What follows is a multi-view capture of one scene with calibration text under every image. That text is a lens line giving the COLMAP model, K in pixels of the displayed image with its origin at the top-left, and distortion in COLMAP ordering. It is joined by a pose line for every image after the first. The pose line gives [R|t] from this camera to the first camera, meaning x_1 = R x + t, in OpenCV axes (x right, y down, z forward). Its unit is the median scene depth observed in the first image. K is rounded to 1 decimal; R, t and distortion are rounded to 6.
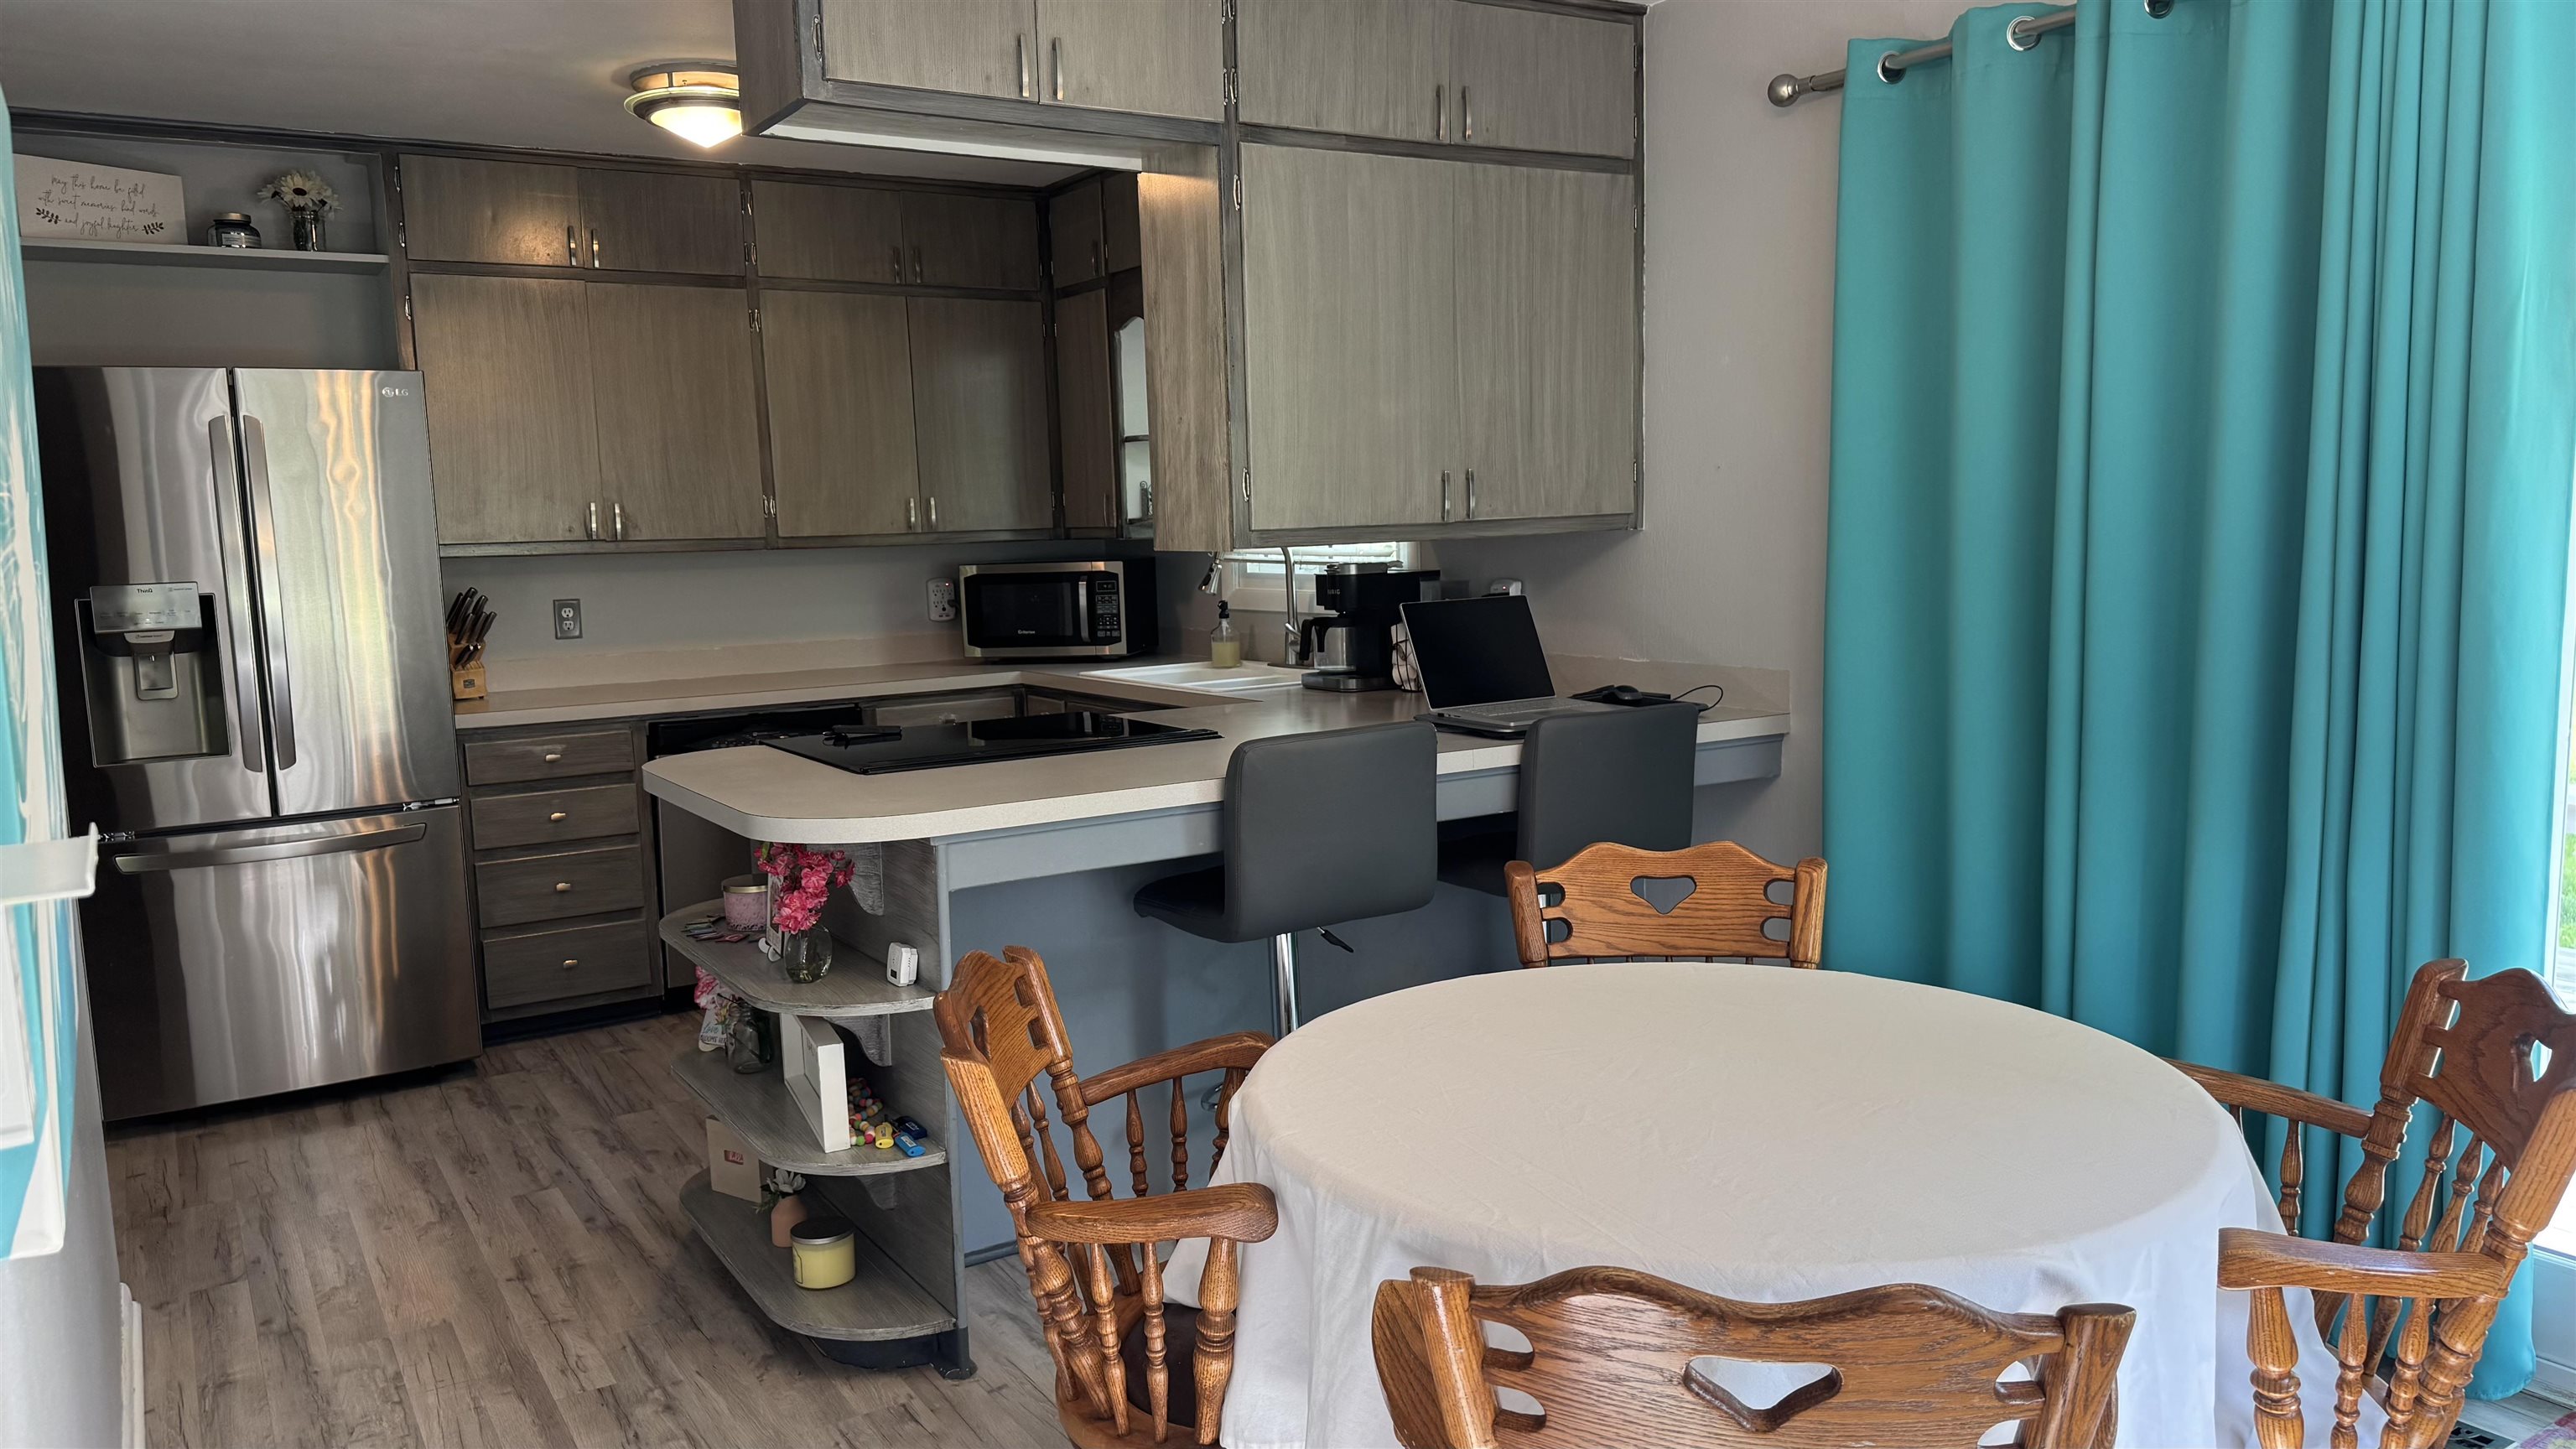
lens RADIAL K [[1752.3, 0, 1288.0], [0, 1752.3, 724.5], [0, 0, 1]] dist [0.064280, -0.128119]
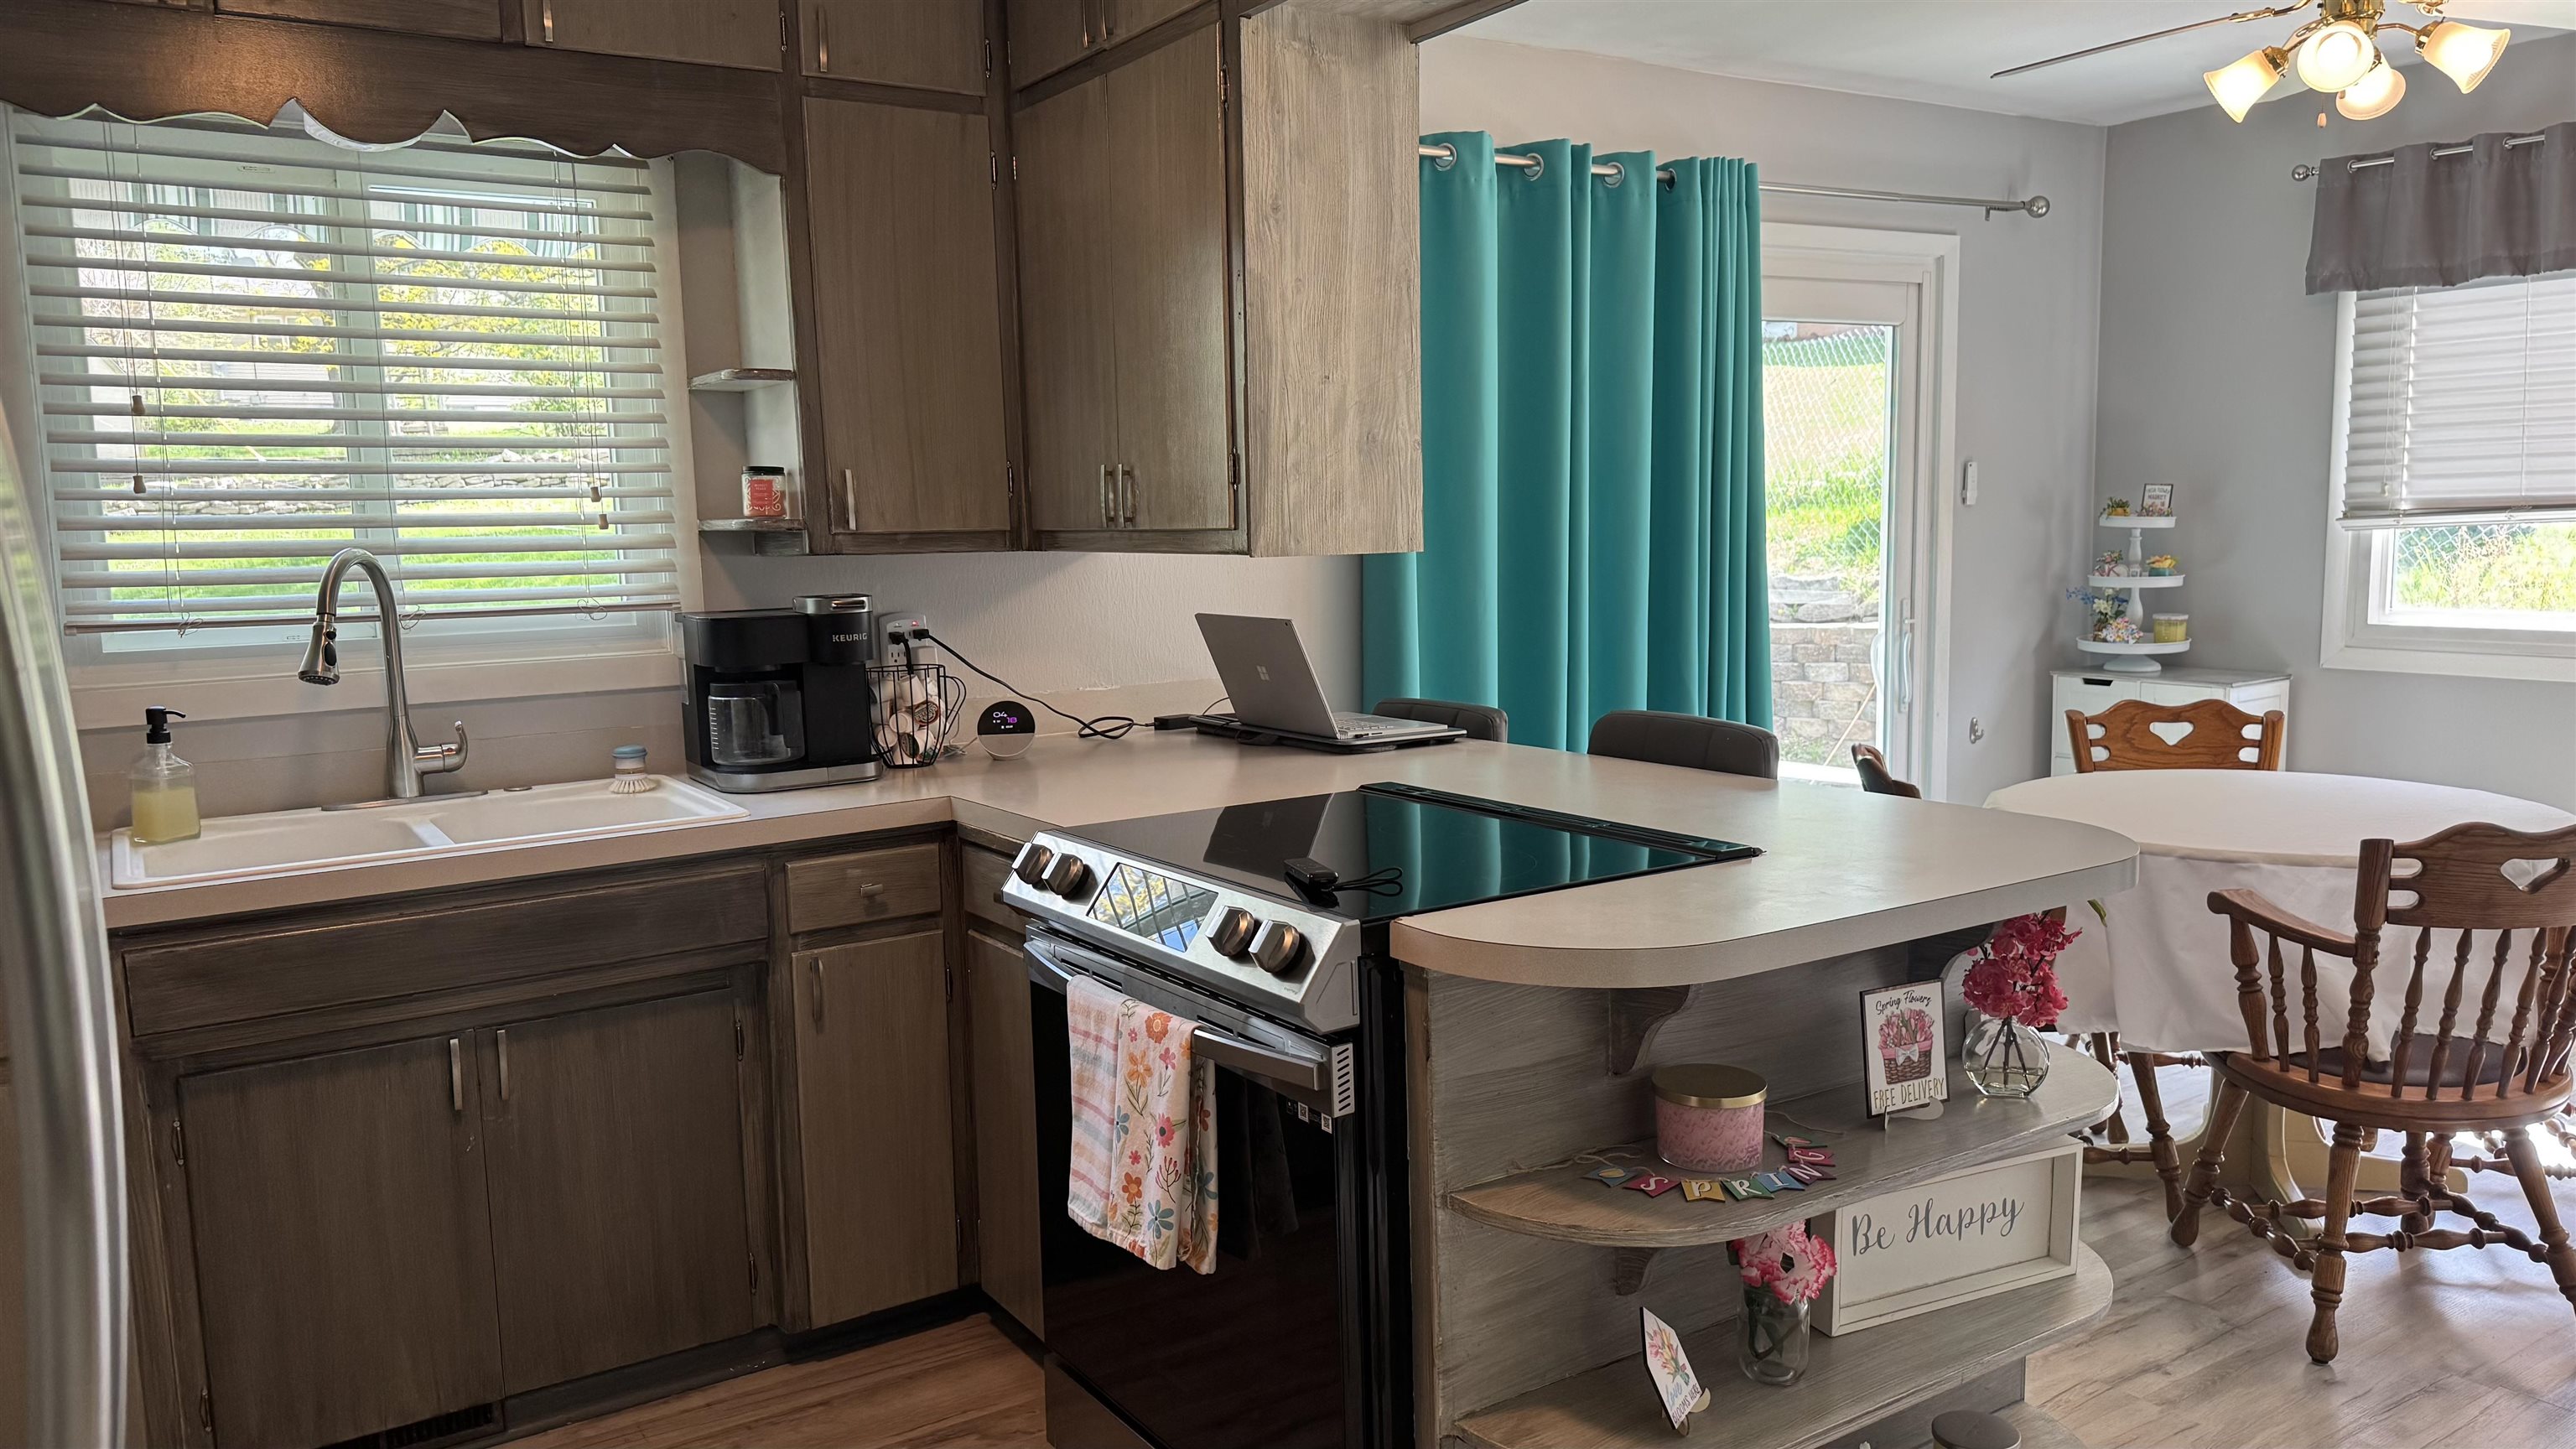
lens RADIAL K [[1813.2, 0, 1288.0], [0, 1813.2, 724.5], [0, 0, 1]] dist [0.125803, -0.213374]
pose [[0.006589, -0.096950, 0.995267, -0.627803], [0.146961, 0.984576, 0.094936, -0.077006], [-0.989120, 0.145640, 0.020735, 0.753346]]
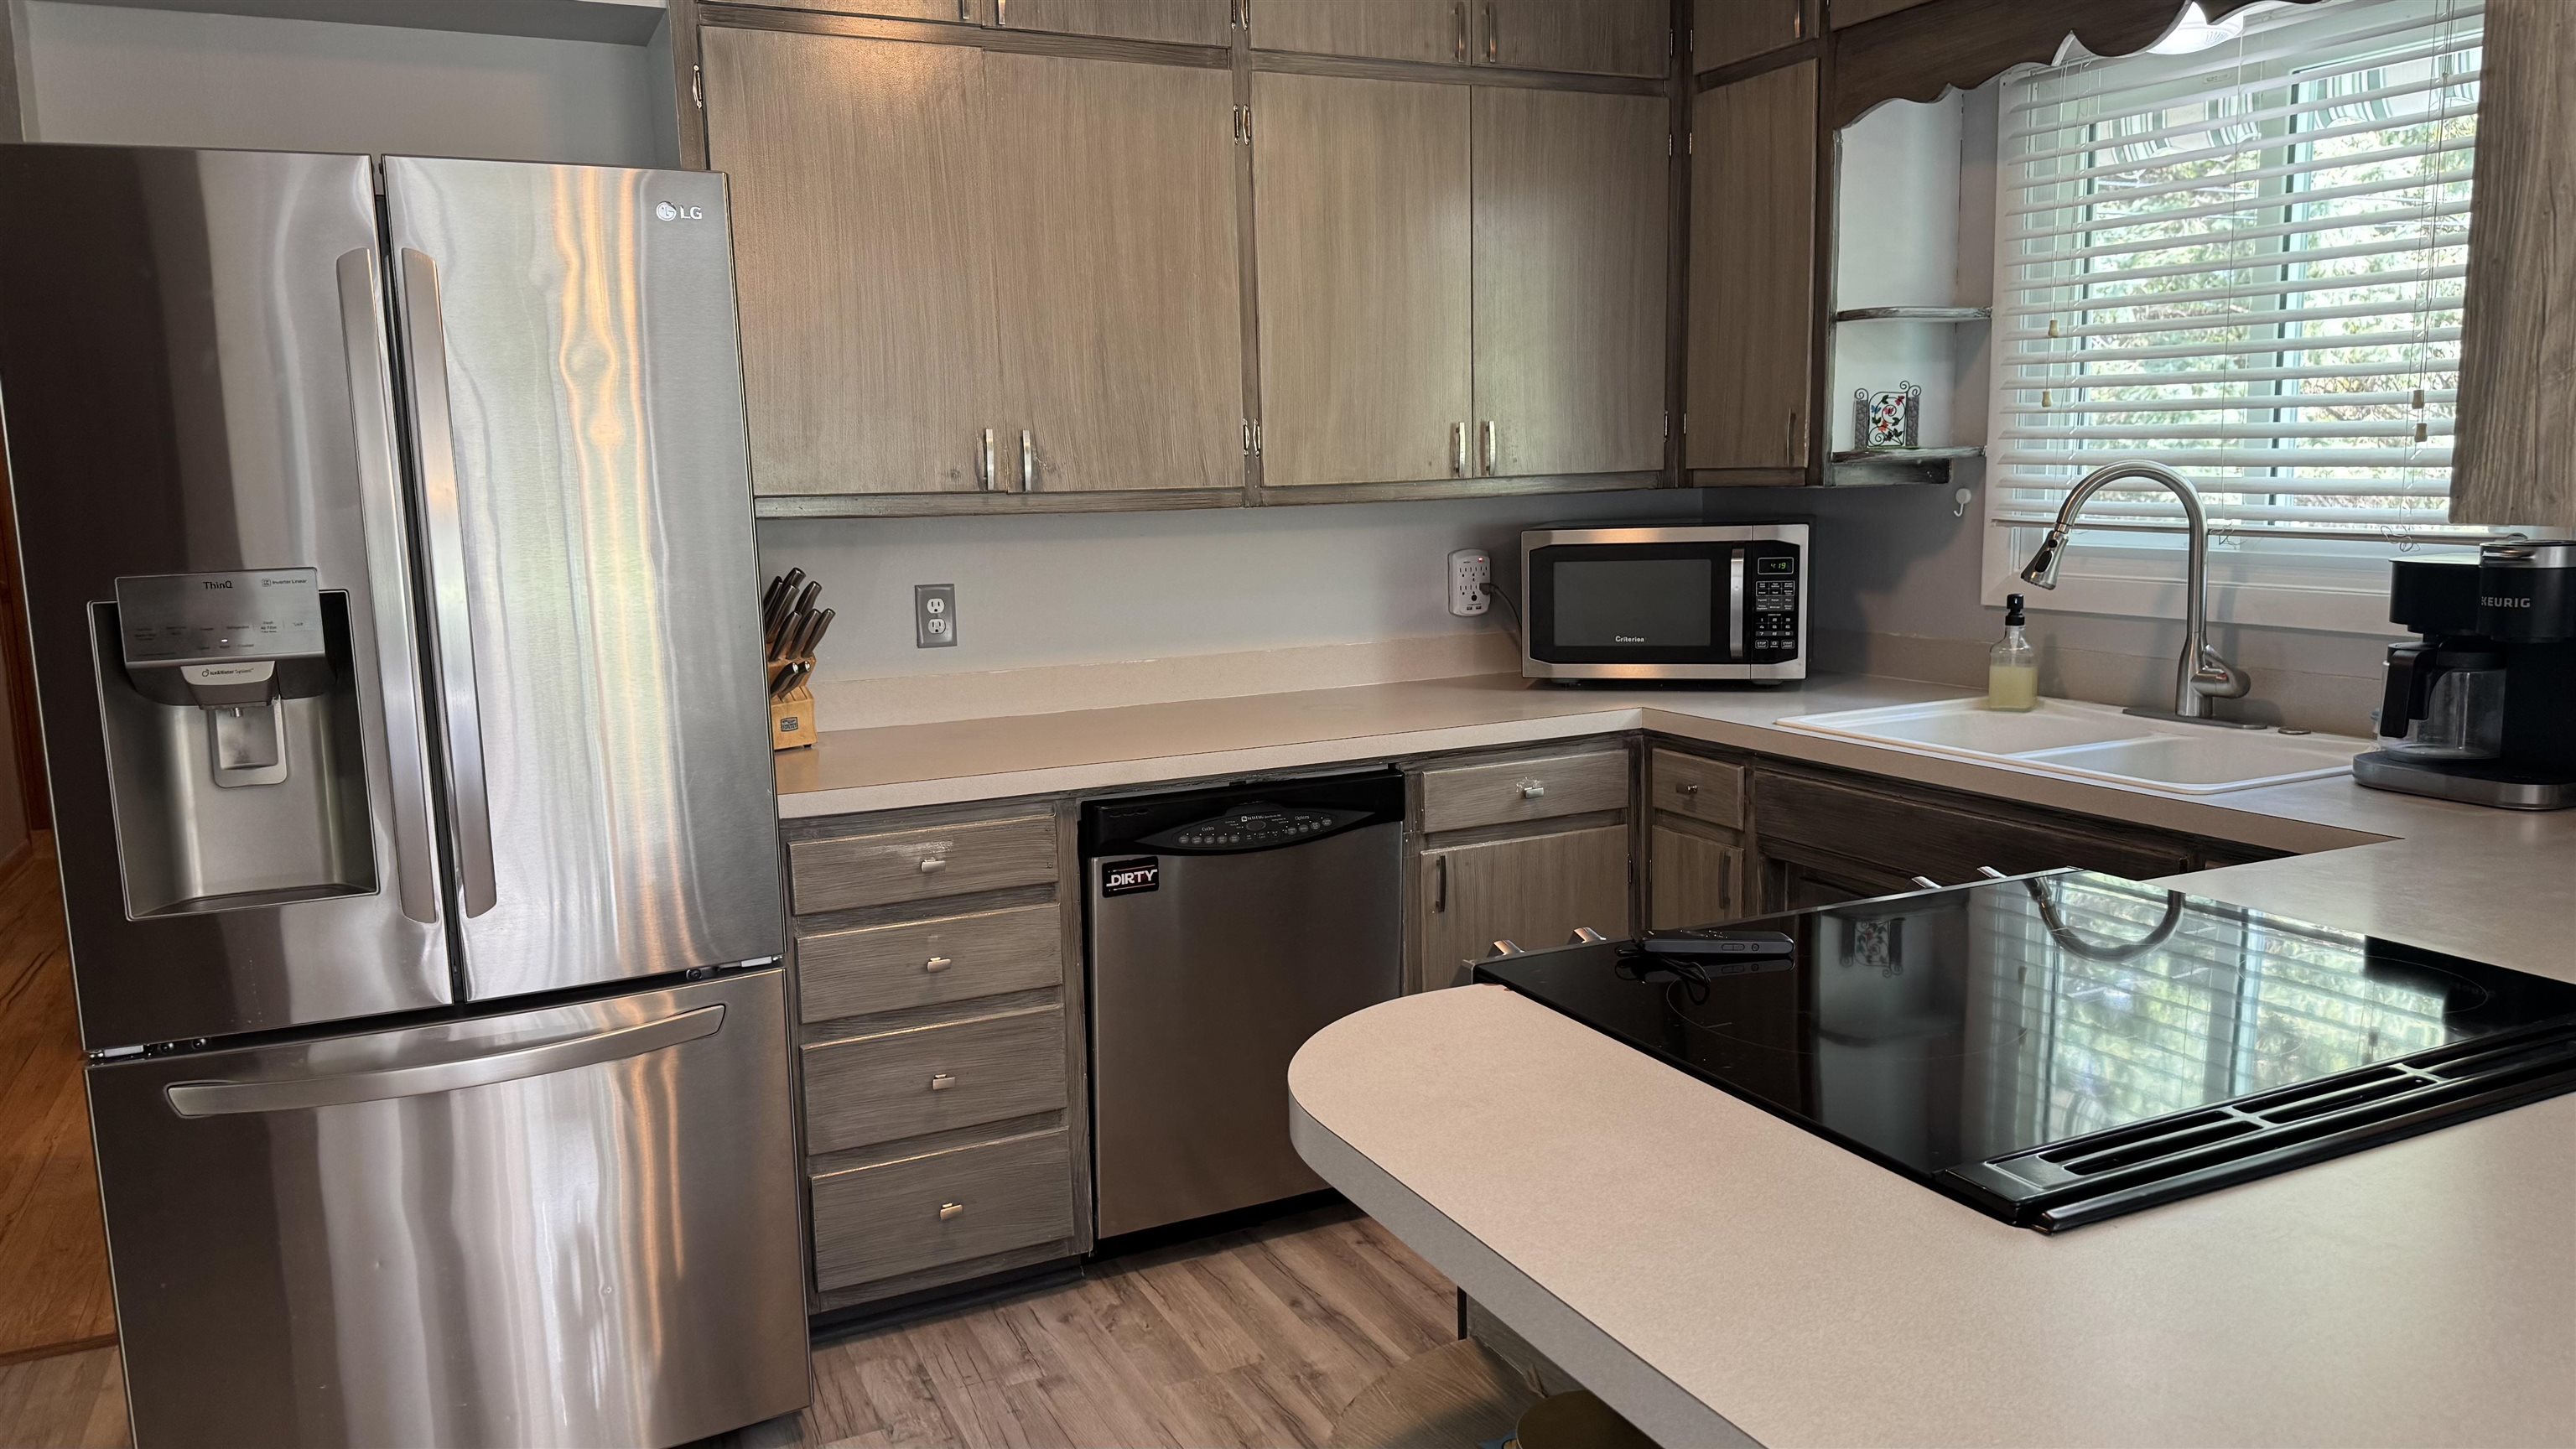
lens RADIAL K [[1813.2, 0, 1288.0], [0, 1813.2, 724.5], [0, 0, 1]] dist [0.125803, -0.213374]
pose [[0.989710, 0.021218, -0.141506, -0.210288], [-0.017547, 0.999478, 0.027137, -0.045043], [0.142008, -0.024375, 0.989565, 0.410859]]
